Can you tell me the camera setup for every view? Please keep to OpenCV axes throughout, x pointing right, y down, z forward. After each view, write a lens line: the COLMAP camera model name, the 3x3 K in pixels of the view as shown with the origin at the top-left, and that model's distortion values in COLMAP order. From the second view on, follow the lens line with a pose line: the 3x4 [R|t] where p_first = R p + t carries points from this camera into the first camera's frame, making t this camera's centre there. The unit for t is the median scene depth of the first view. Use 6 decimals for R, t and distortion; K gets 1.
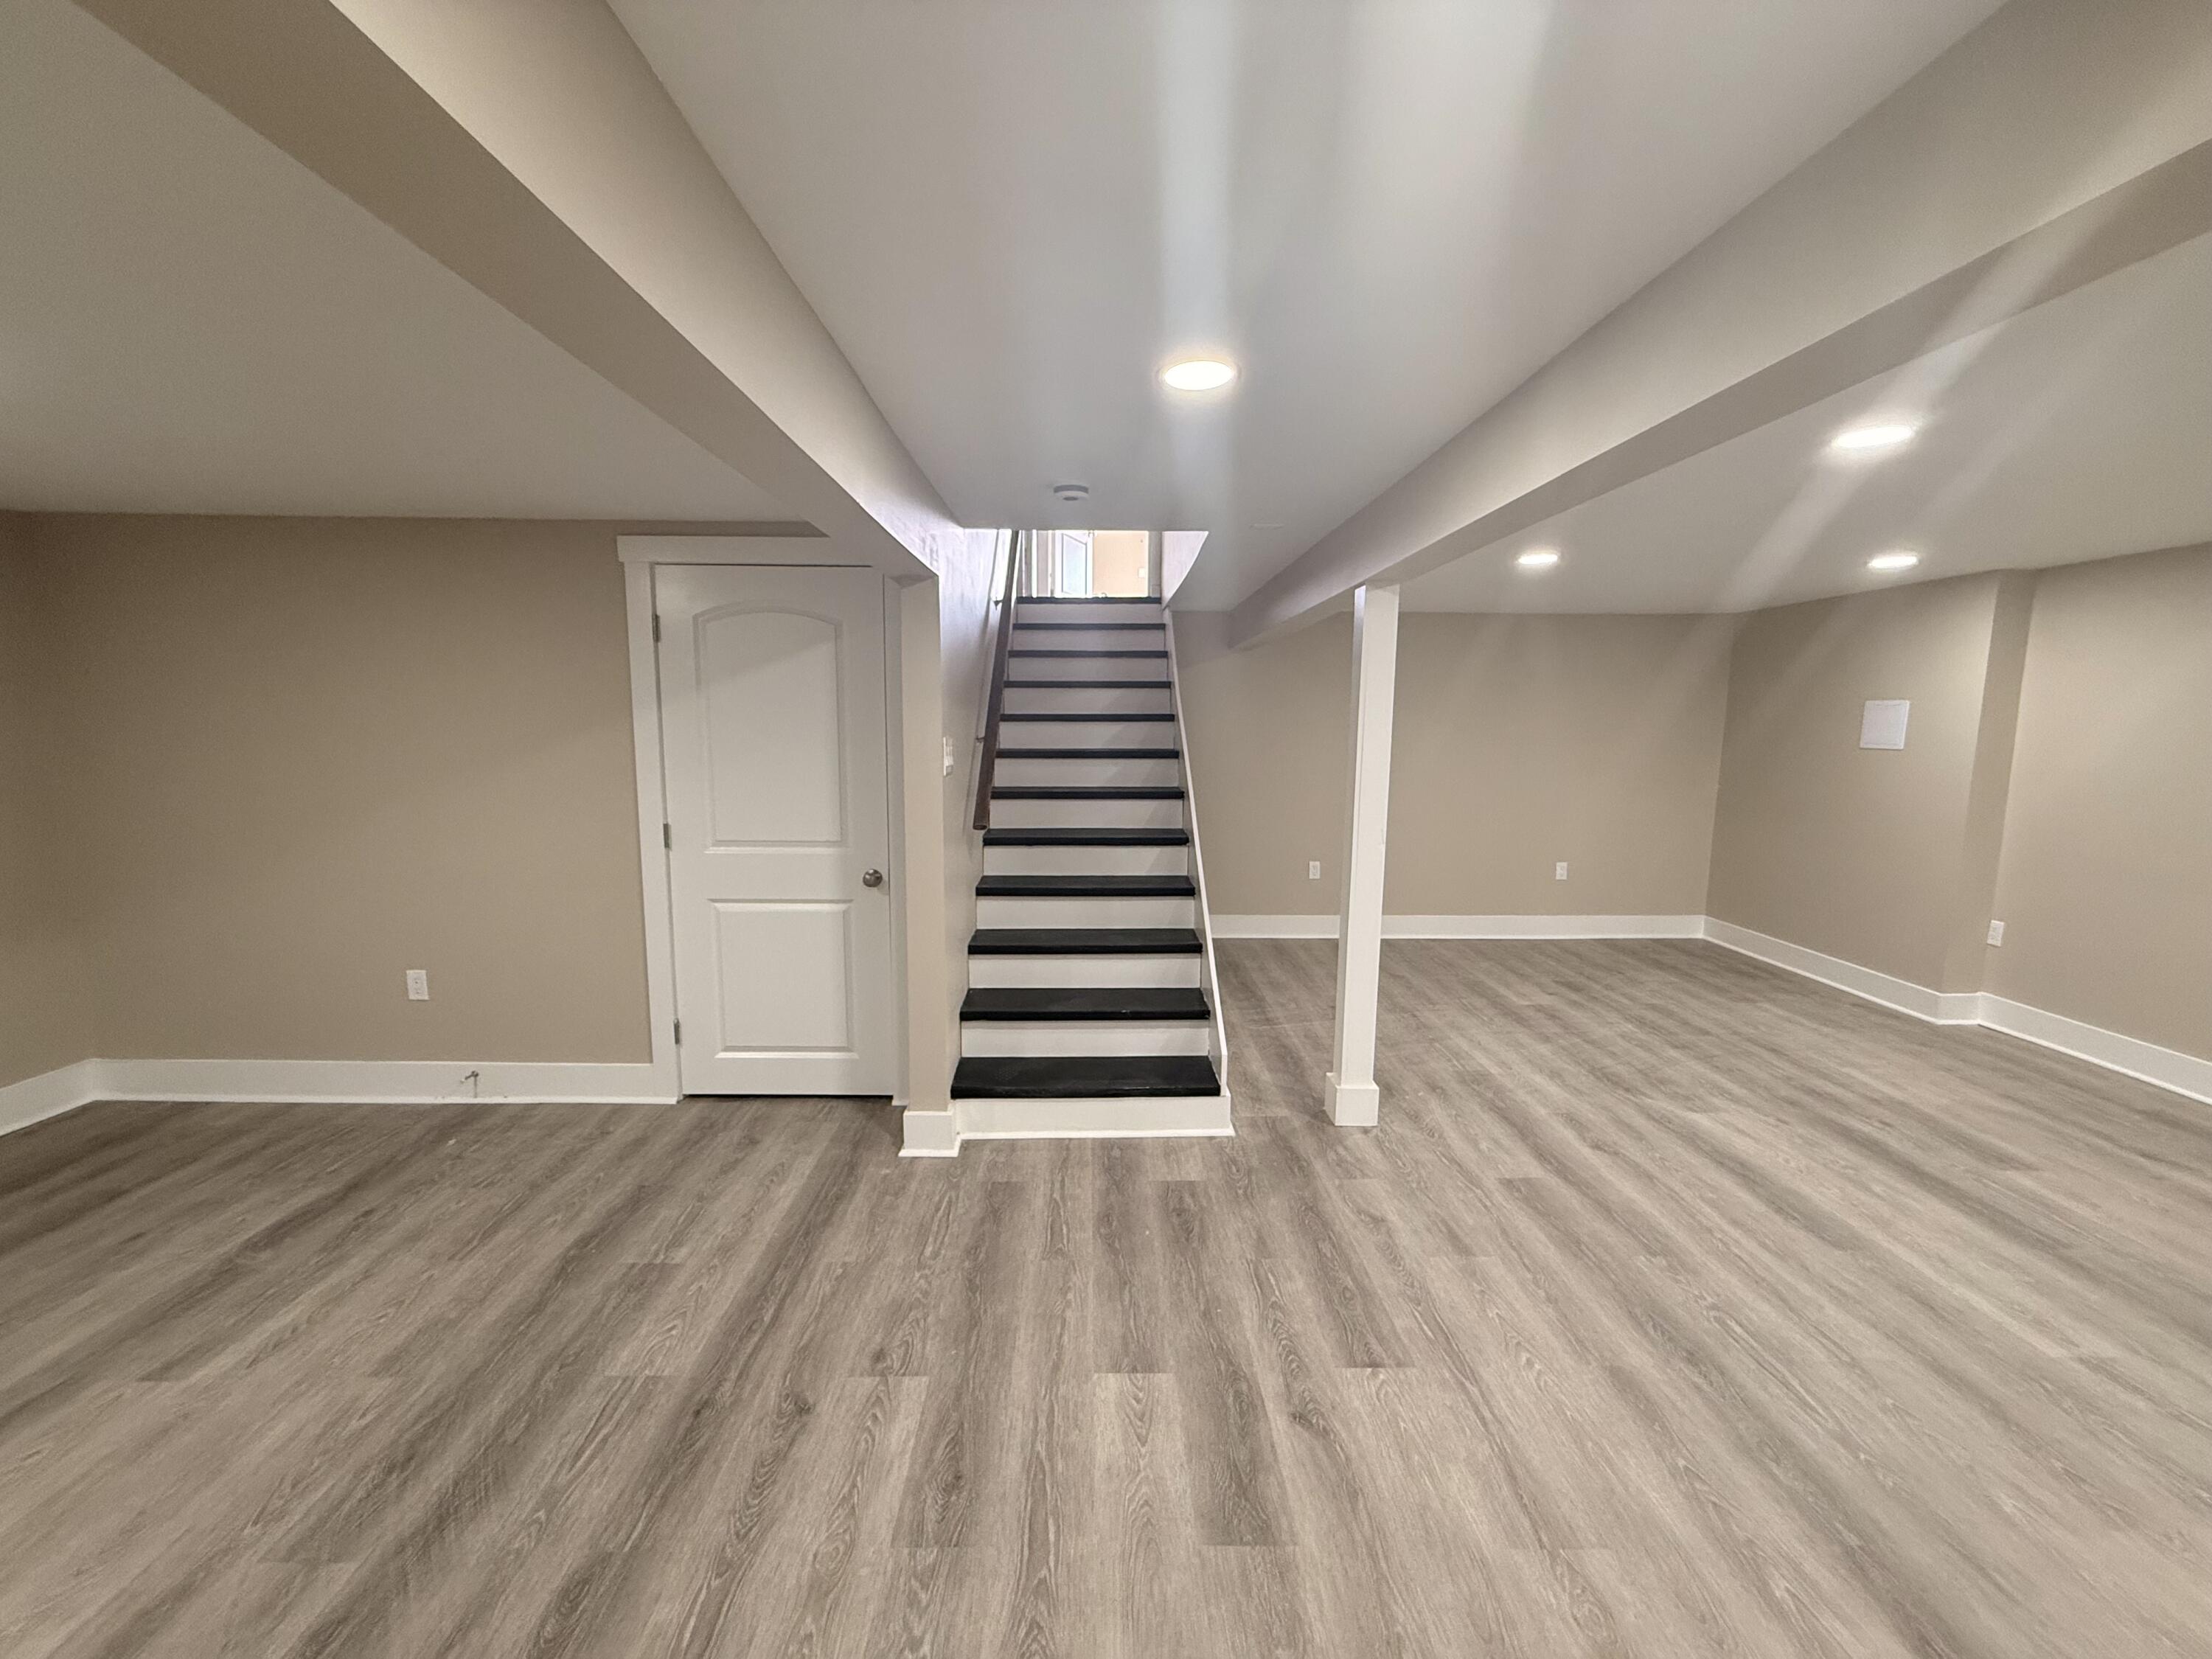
lens RADIAL K [[876.9, 0, 1098.5], [0, 876.9, 827.7], [0, 0, 1]] dist [-0.003486, -0.000313]
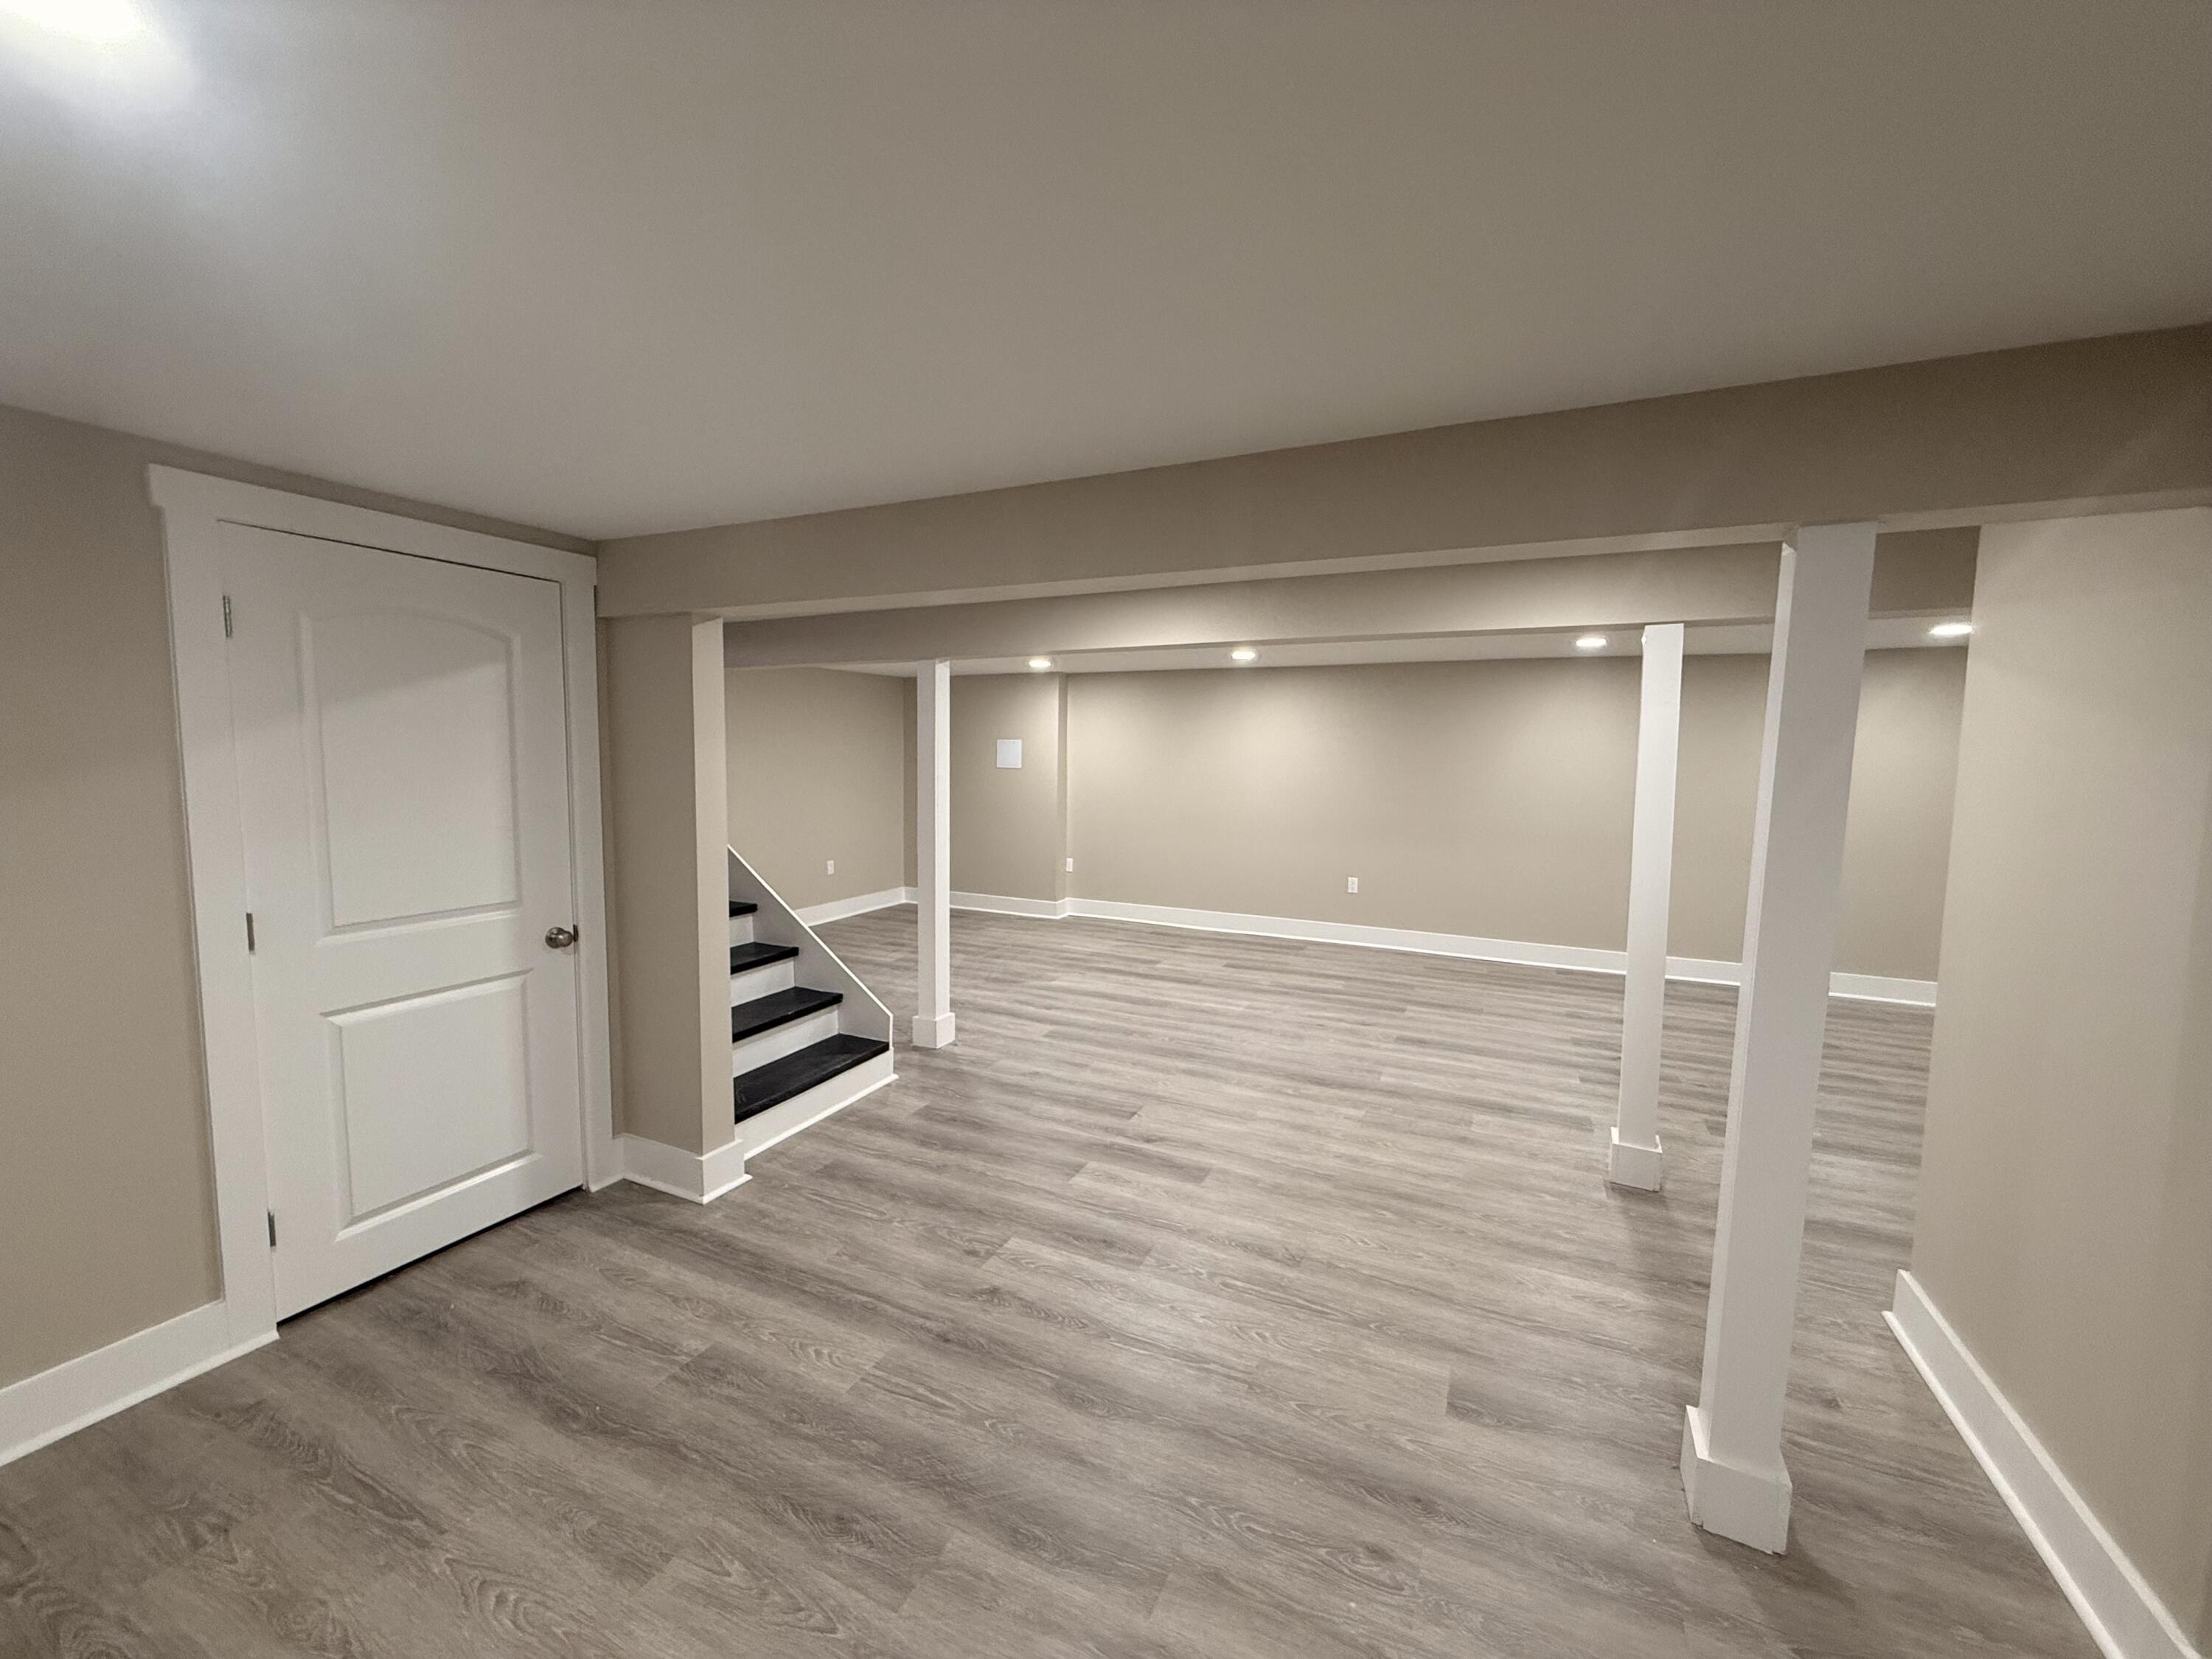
lens RADIAL K [[876.9, 0, 1098.5], [0, 876.9, 827.7], [0, 0, 1]] dist [-0.003486, -0.000313]
pose [[0.439658, -0.079014, 0.894683, -0.980285], [0.103230, 0.993967, 0.037053, -0.034082], [-0.892213, 0.076067, 0.445163, 0.166059]]
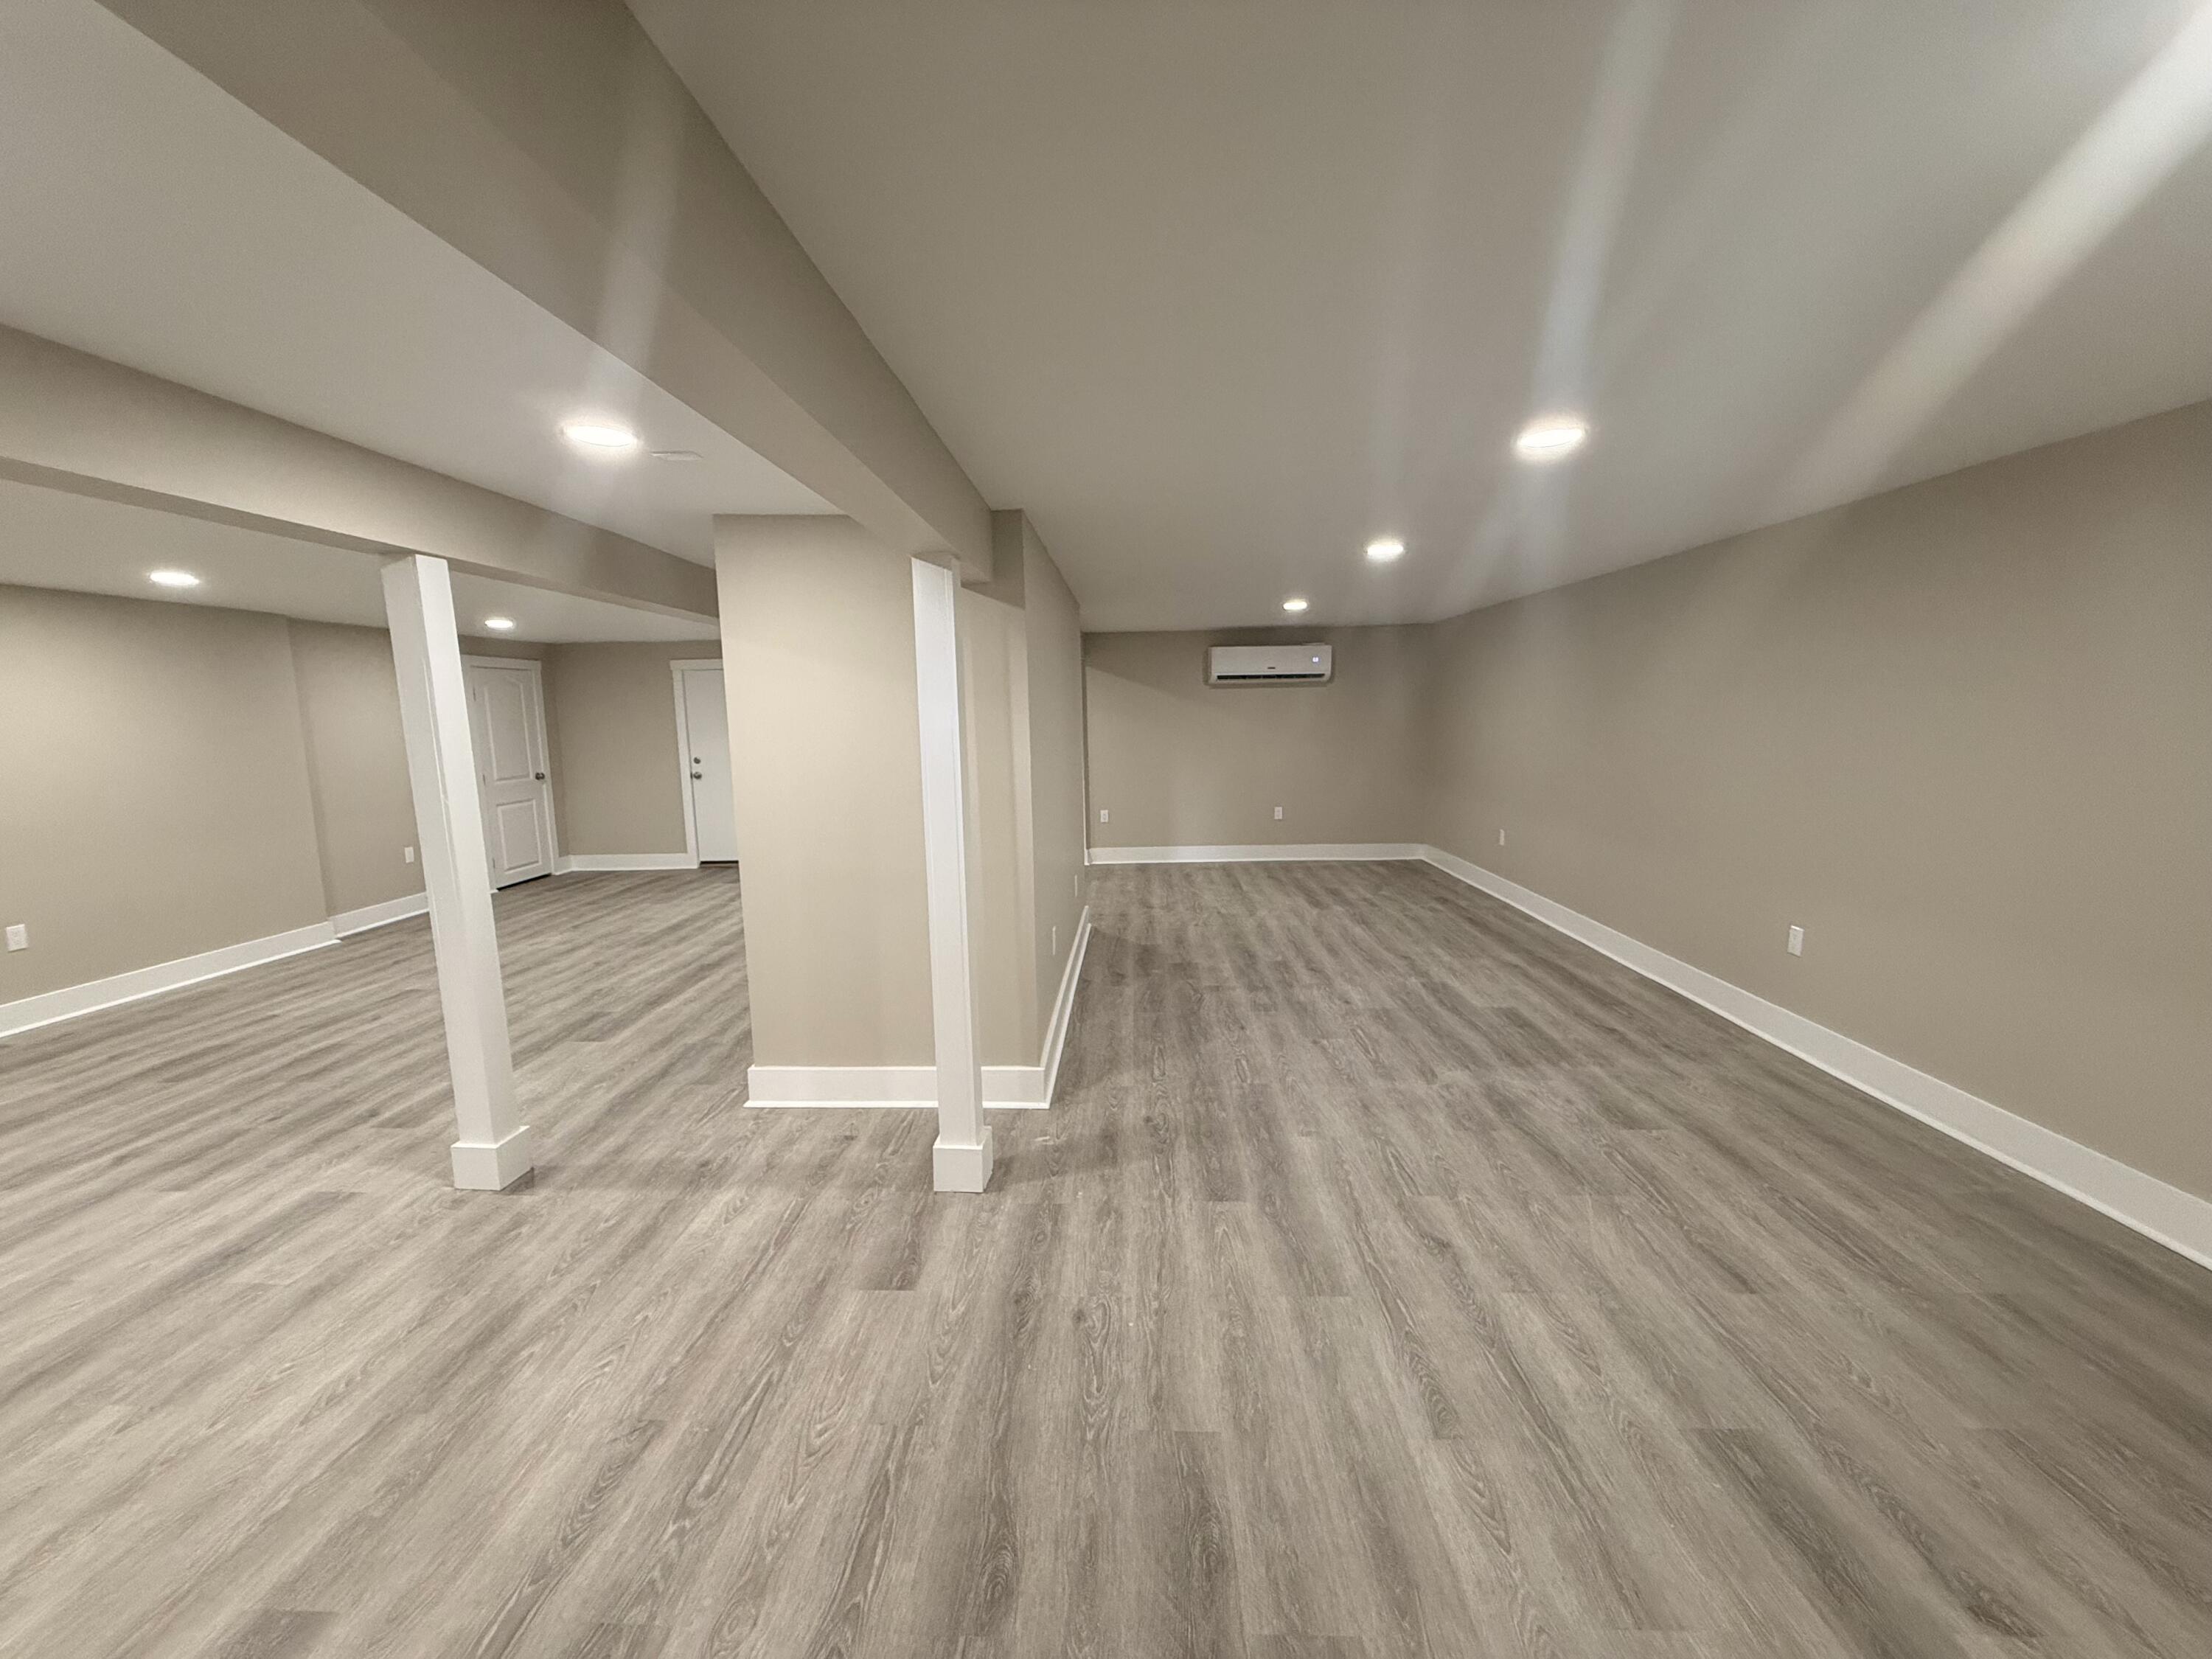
lens RADIAL K [[876.9, 0, 1098.5], [0, 876.9, 827.7], [0, 0, 1]] dist [-0.003486, -0.000313]
pose [[-0.998600, 0.005324, 0.052628, -0.433987], [0.018484, 0.967324, 0.252867, -0.117021], [-0.049562, 0.253486, -0.966068, 0.976177]]
